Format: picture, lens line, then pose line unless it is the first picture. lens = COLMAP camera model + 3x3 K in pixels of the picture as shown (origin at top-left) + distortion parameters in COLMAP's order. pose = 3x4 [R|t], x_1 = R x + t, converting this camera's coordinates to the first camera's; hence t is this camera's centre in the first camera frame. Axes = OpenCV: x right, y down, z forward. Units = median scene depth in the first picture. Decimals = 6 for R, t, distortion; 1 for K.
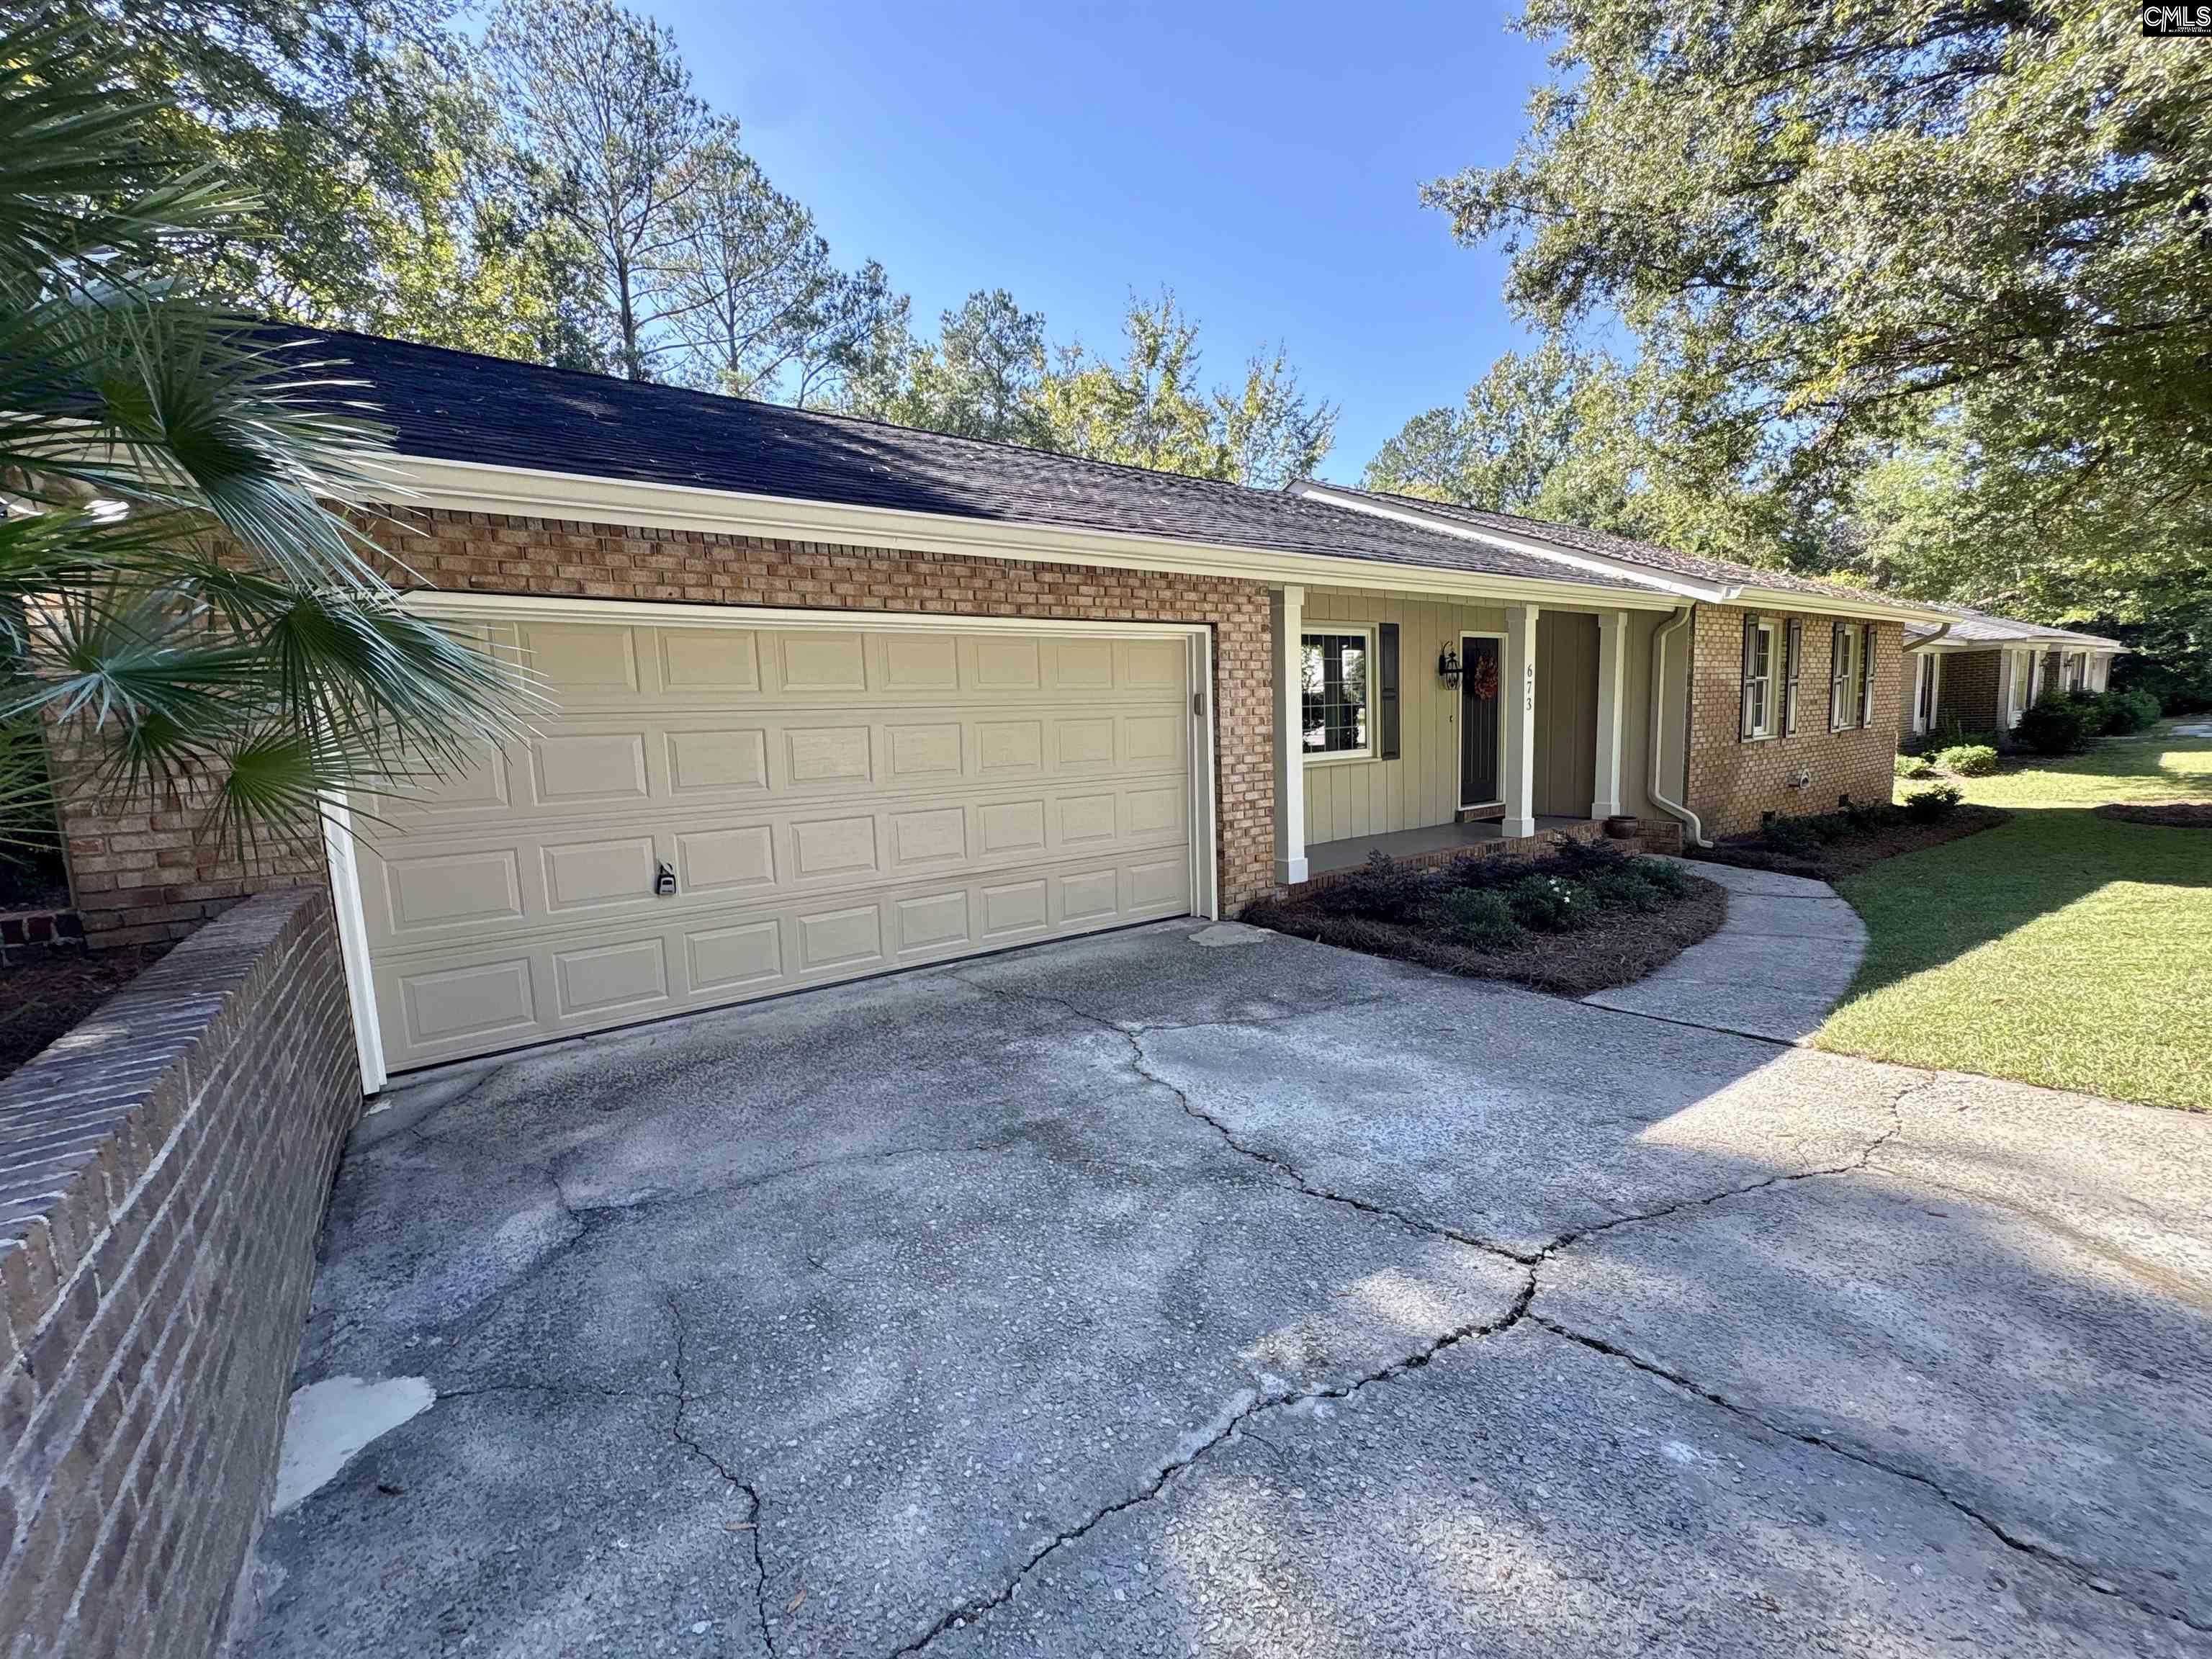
lens RADIAL K [[896.6, 0, 1115.9], [0, 896.6, 828.1], [0, 0, 1]] dist [-0.000724, 0.000345]
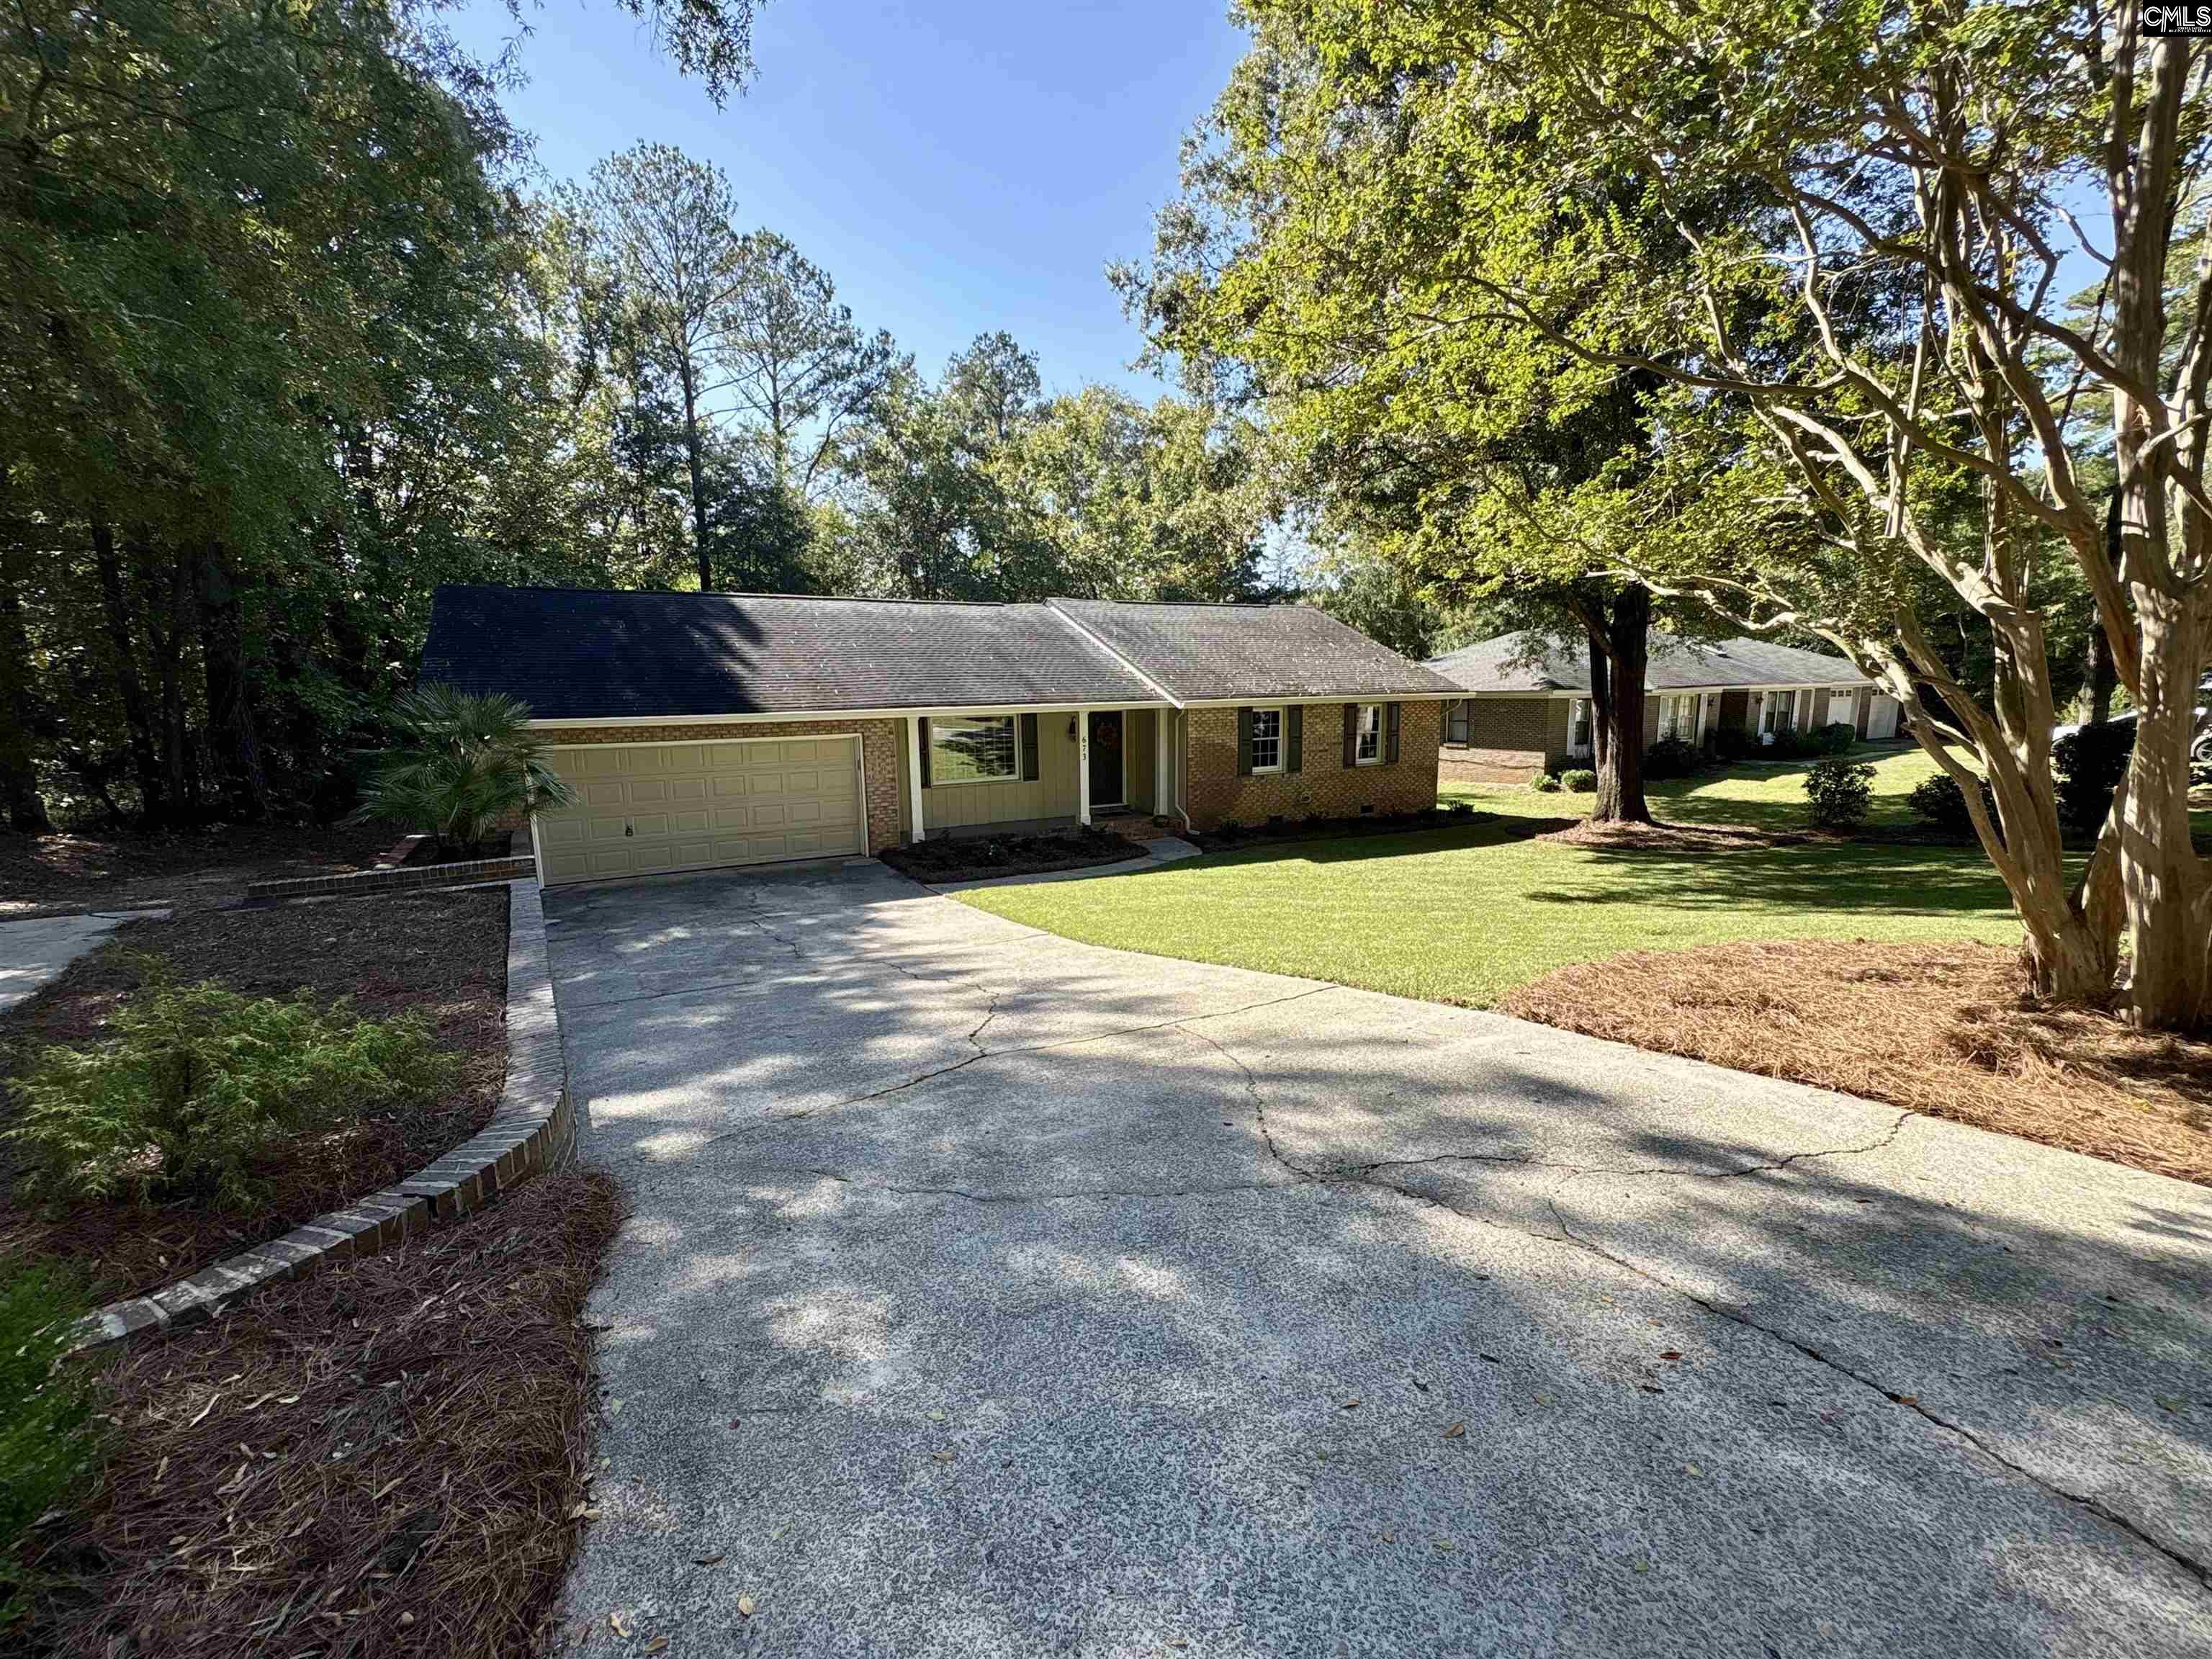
lens RADIAL K [[896.6, 0, 1093.2], [0, 896.6, 833.6], [0, 0, 1]] dist [-0.000724, 0.000345]
pose [[0.994126, 0.042407, -0.099579, 0.849499], [-0.037124, 0.997833, 0.054324, -0.098158], [0.101667, -0.050308, 0.993546, -1.156559]]
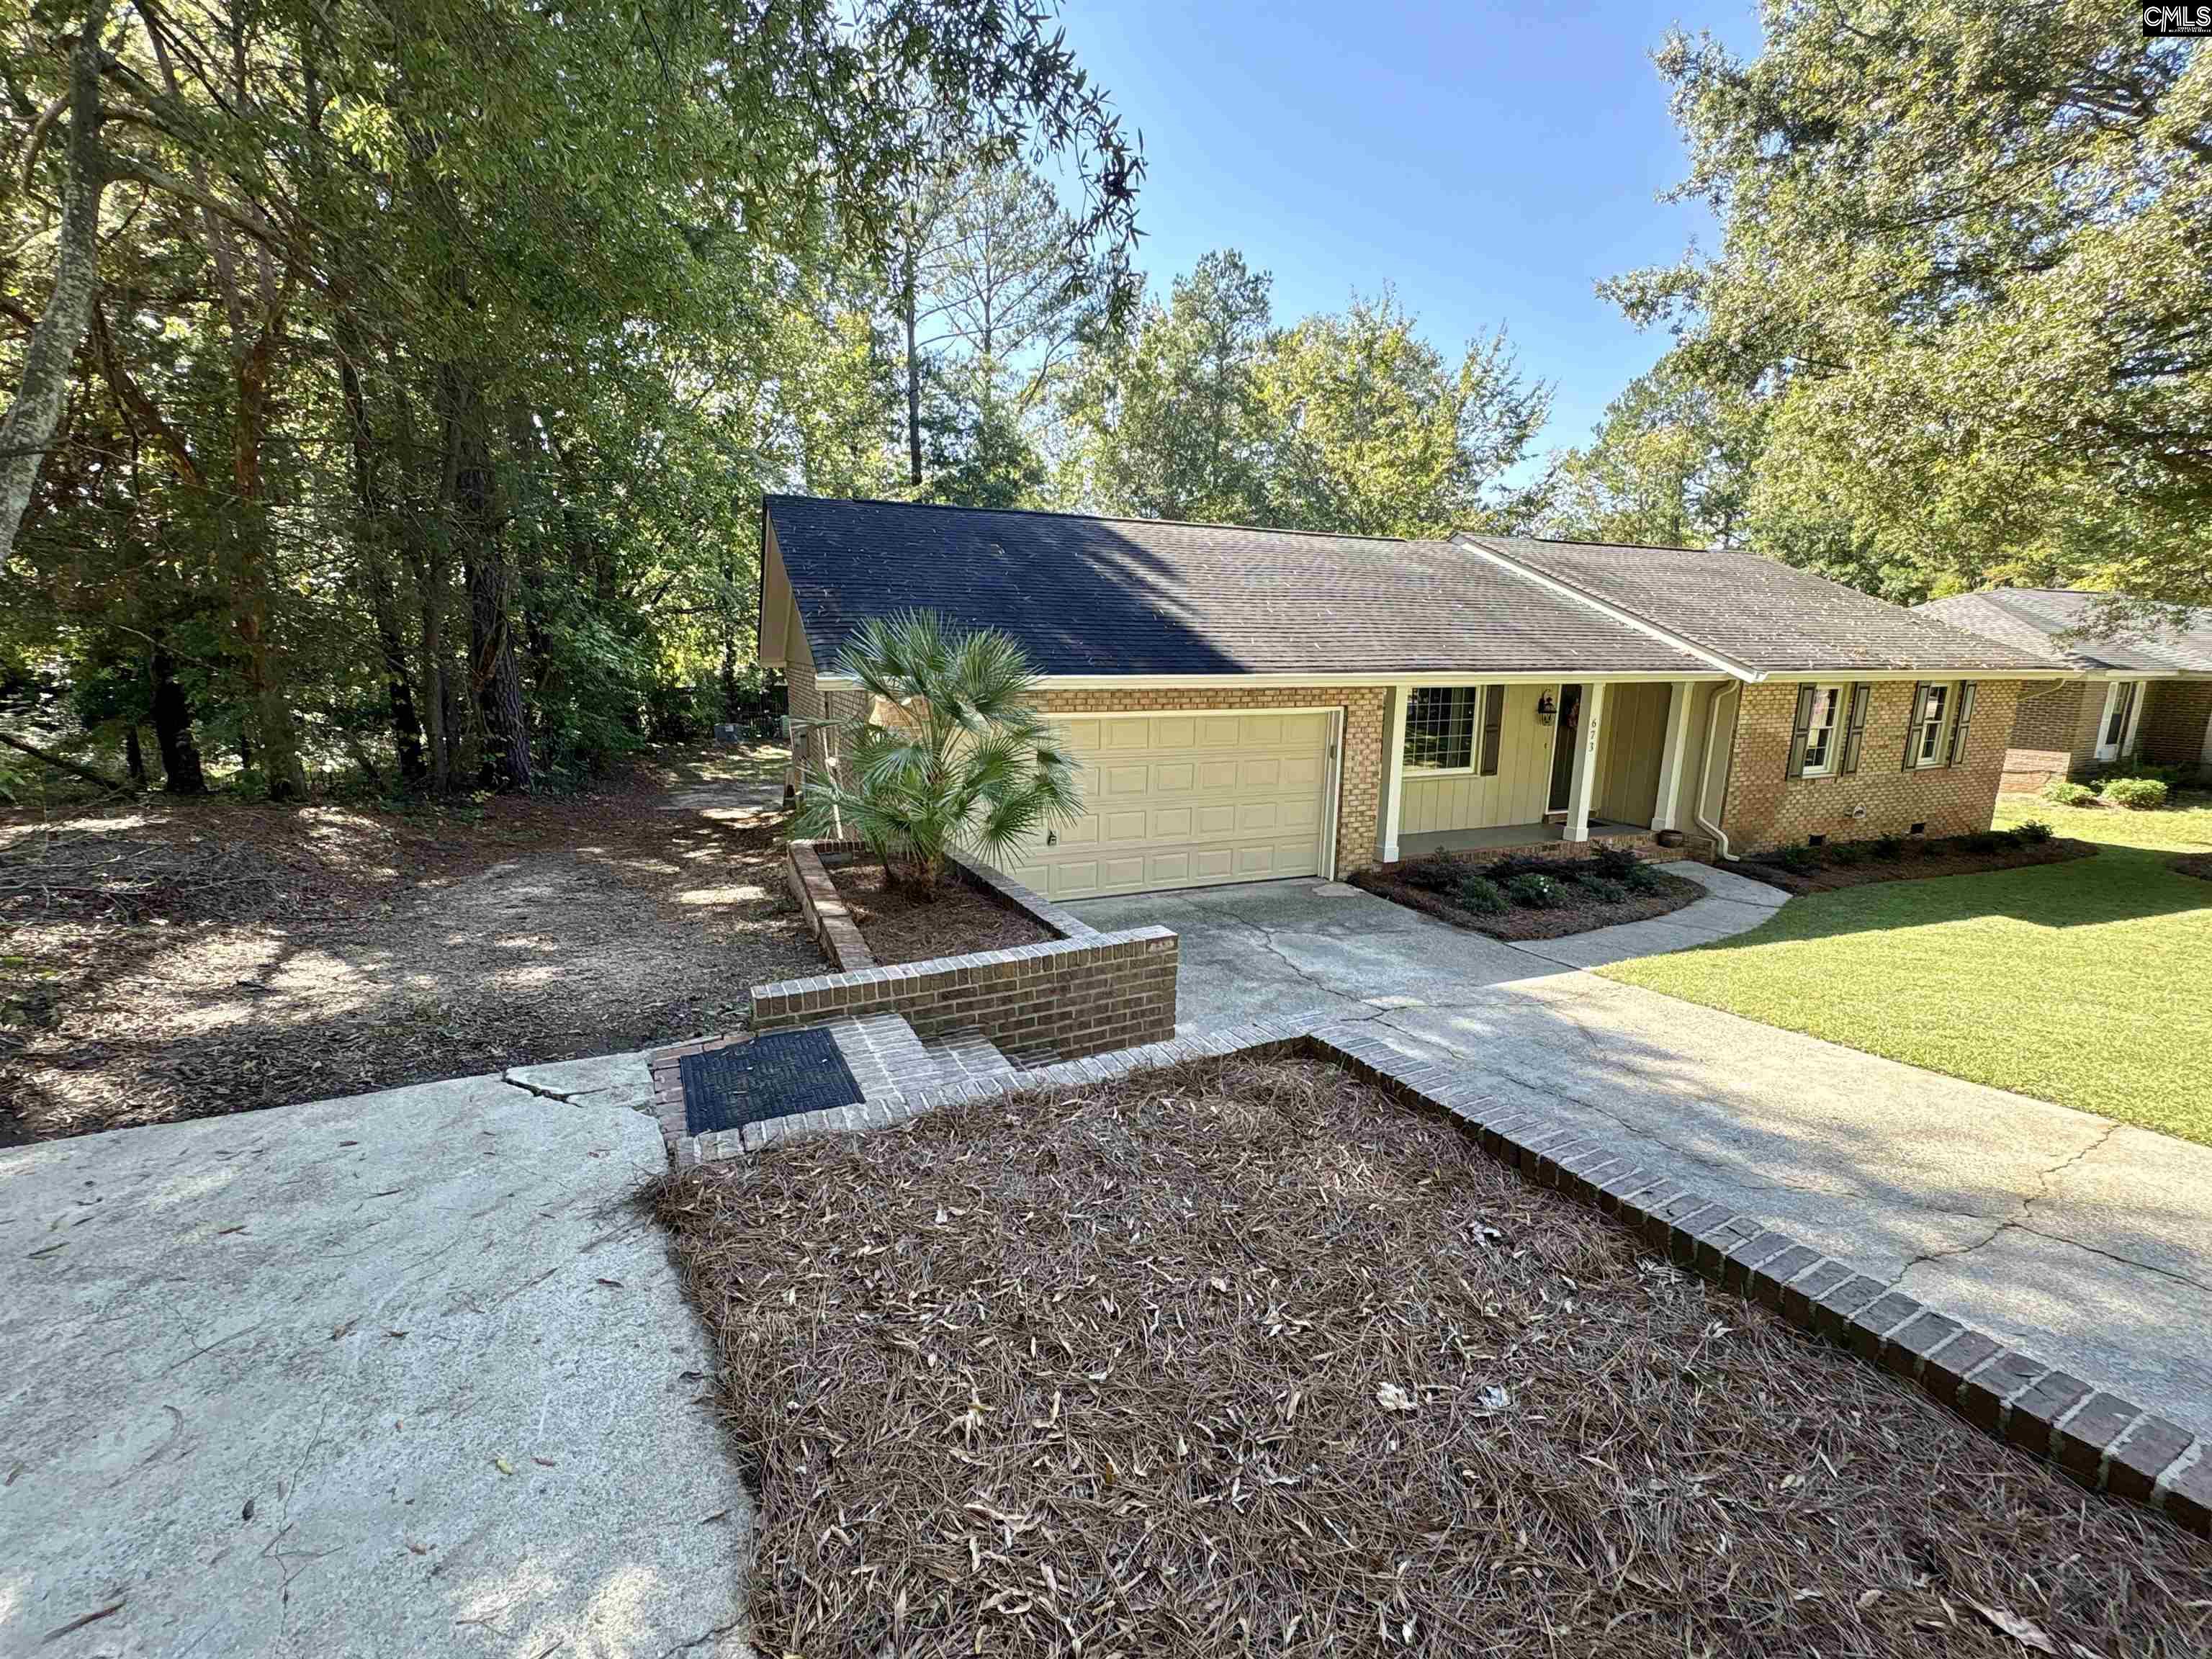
lens RADIAL K [[896.6, 0, 1103.7], [0, 896.6, 846.9], [0, 0, 1]] dist [-0.000724, 0.000345]
pose [[0.973911, 0.091992, -0.207449, 0.035074], [-0.070935, 0.991750, 0.106768, -0.098773], [0.215560, -0.089268, 0.972402, -0.652975]]
